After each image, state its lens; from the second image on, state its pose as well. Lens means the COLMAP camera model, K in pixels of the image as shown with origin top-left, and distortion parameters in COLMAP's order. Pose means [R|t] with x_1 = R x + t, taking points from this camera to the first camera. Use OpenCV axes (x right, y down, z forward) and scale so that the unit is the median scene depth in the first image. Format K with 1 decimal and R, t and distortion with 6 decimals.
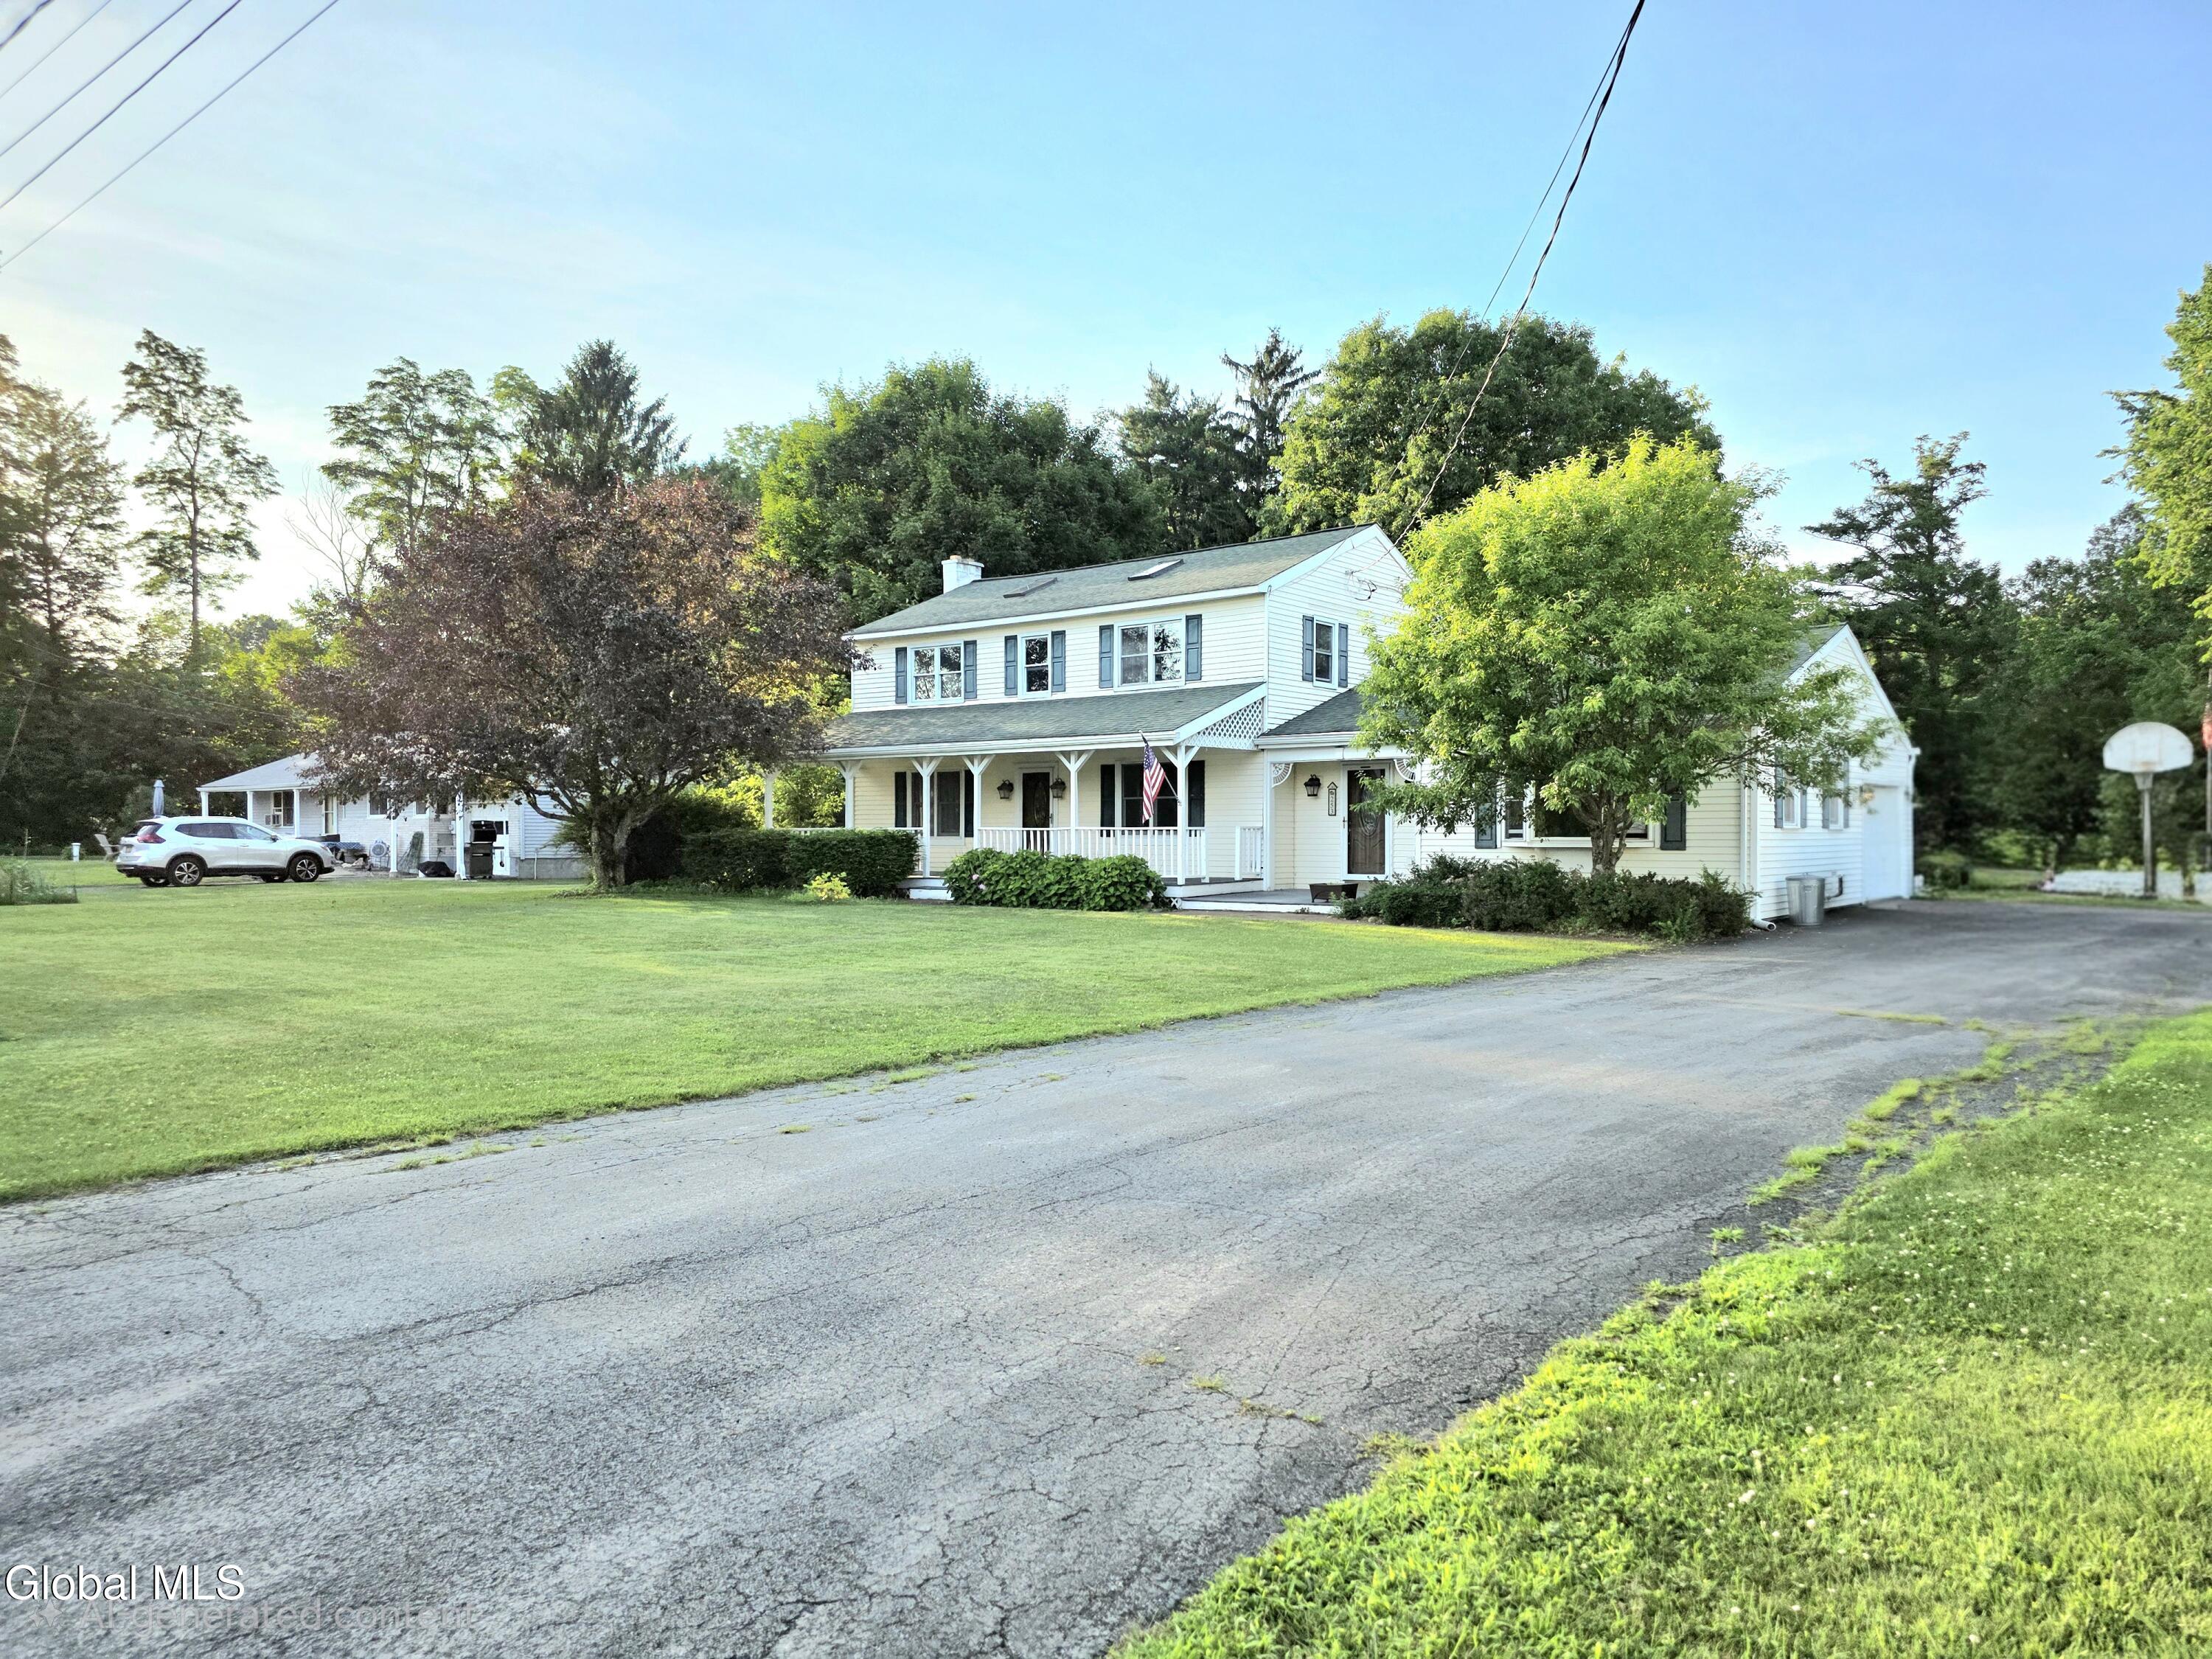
lens RADIAL K [[1495.3, 0, 1120.2], [0, 1495.3, 887.7], [0, 0, 1]] dist [0.041262, -0.055090]
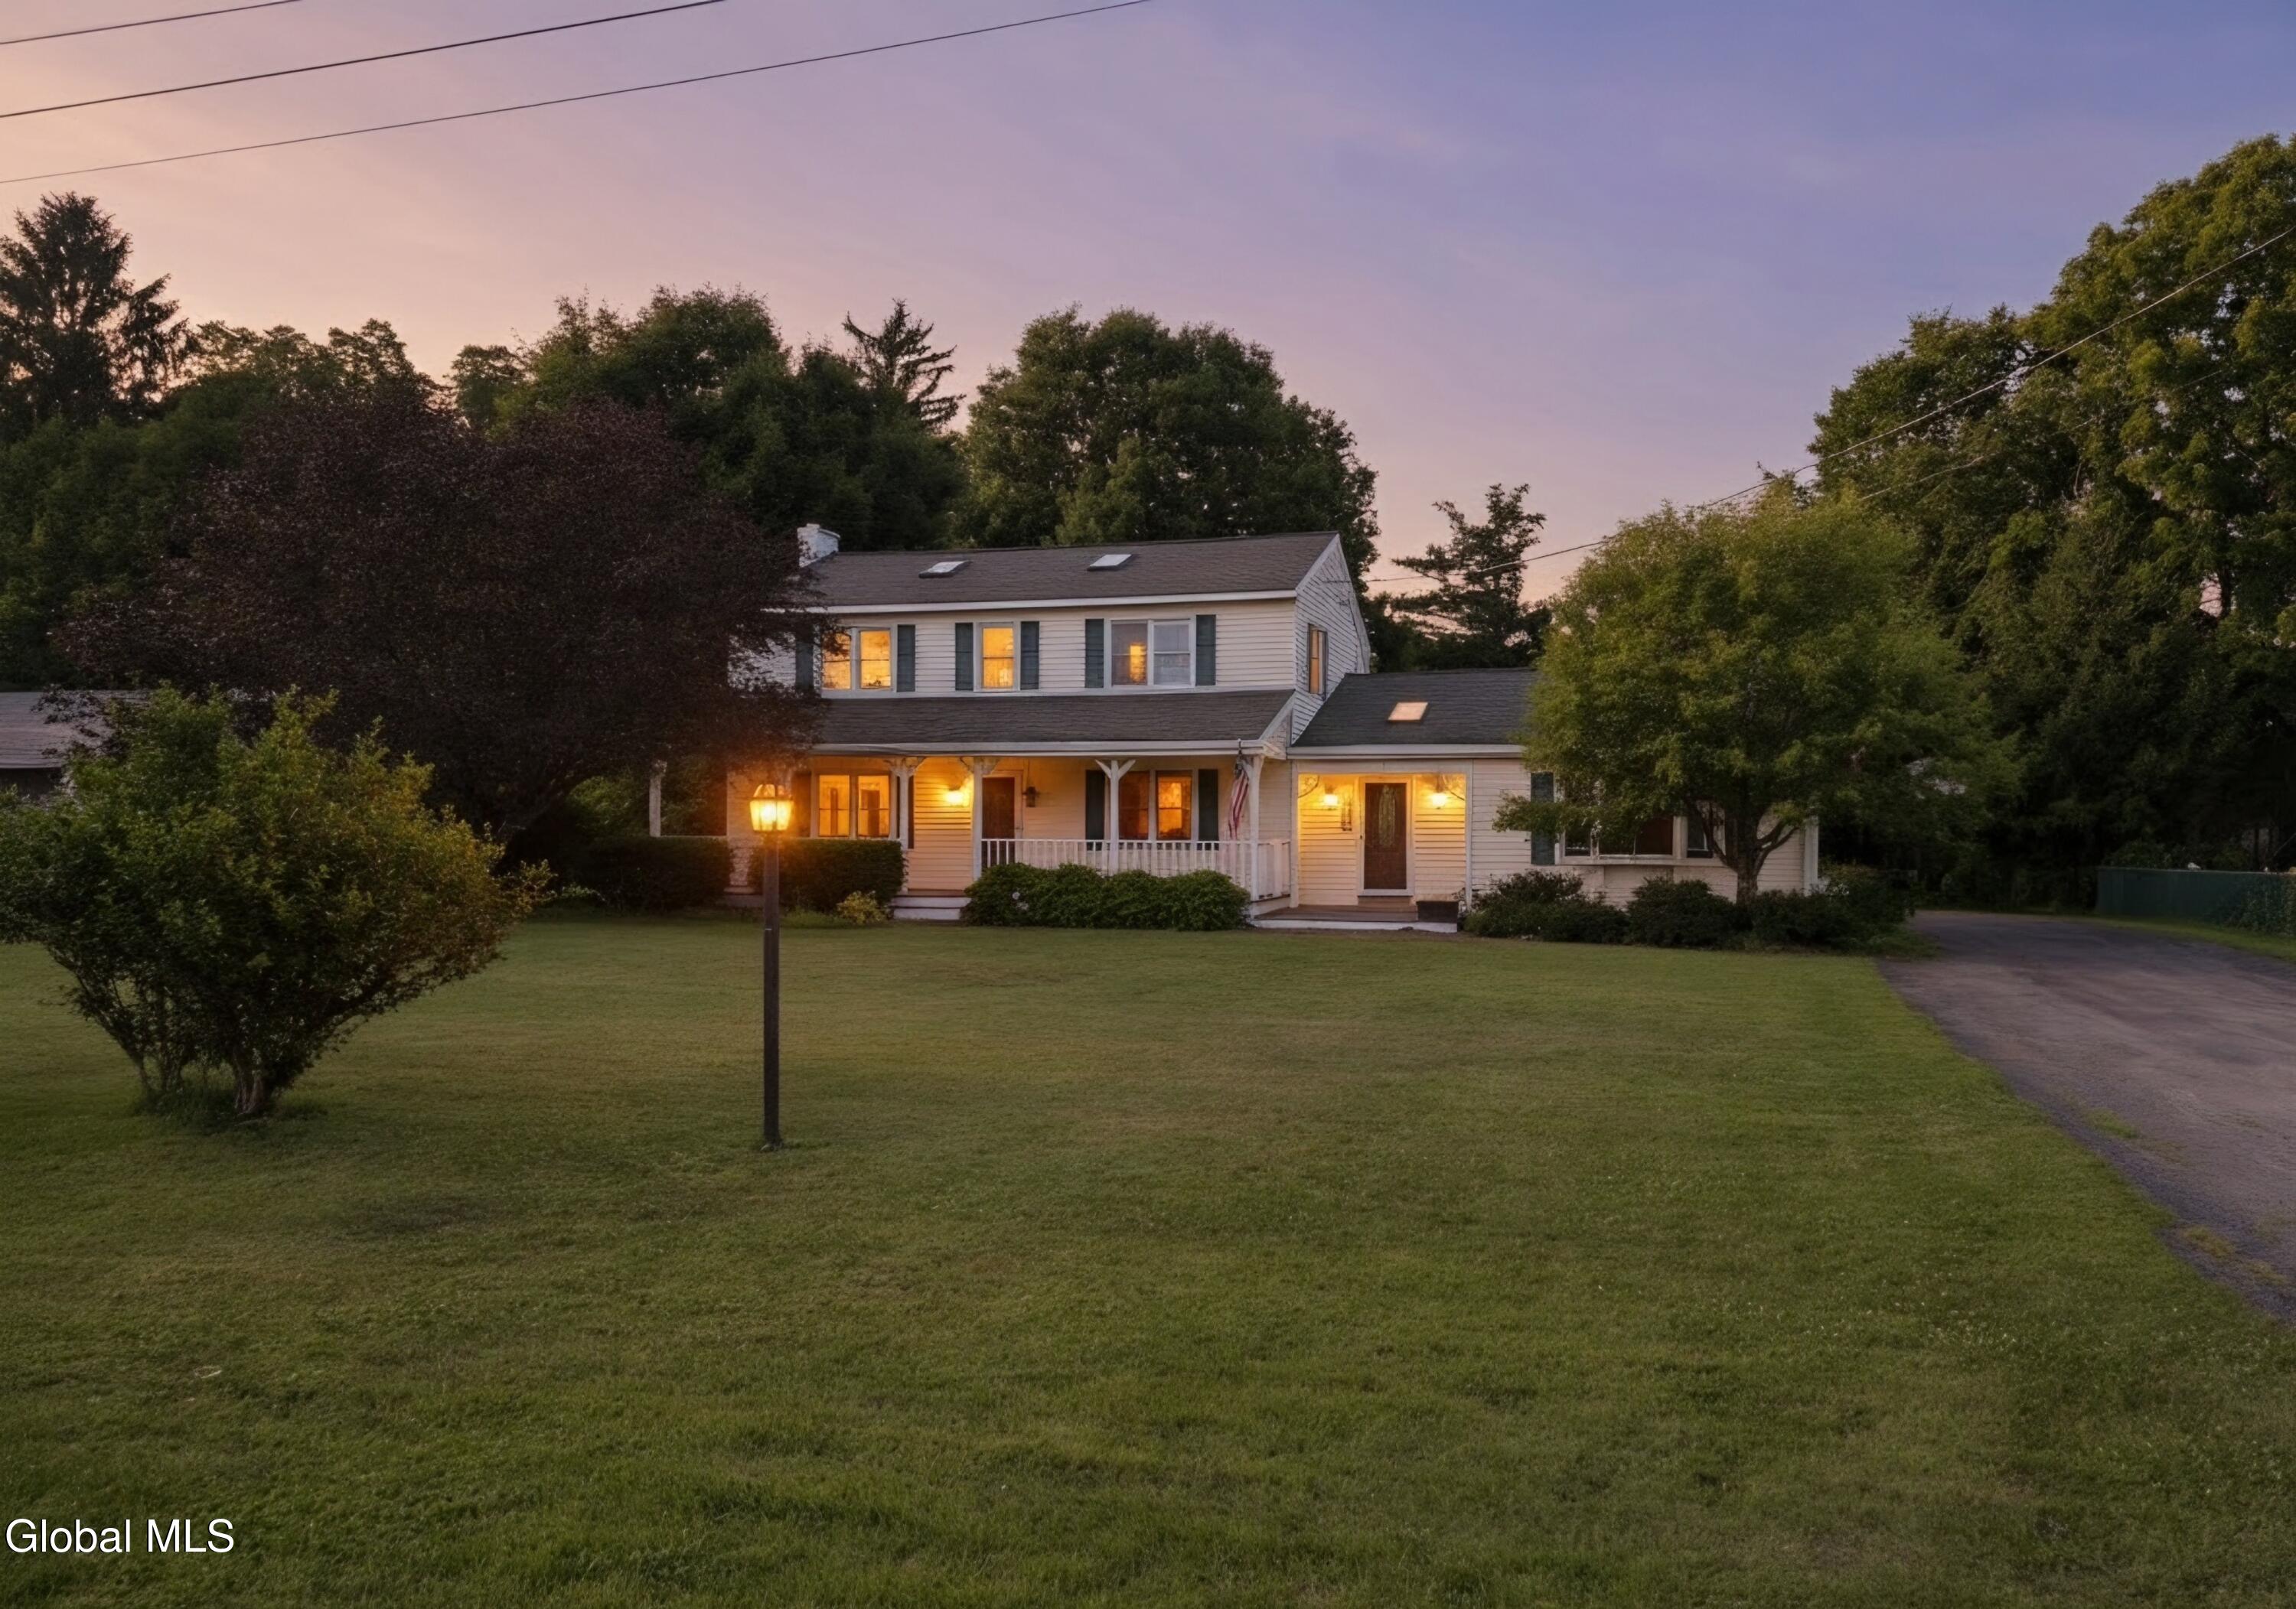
lens RADIAL K [[1555.8, 0, 1195.1], [0, 1555.8, 896.9], [0, 0, 1]] dist [0.036056, -0.044344]
pose [[0.918985, -0.005550, 0.394252, -0.156095], [0.005088, 0.999985, 0.002217, -0.003311], [-0.394259, -0.000031, 0.919000, 0.048479]]
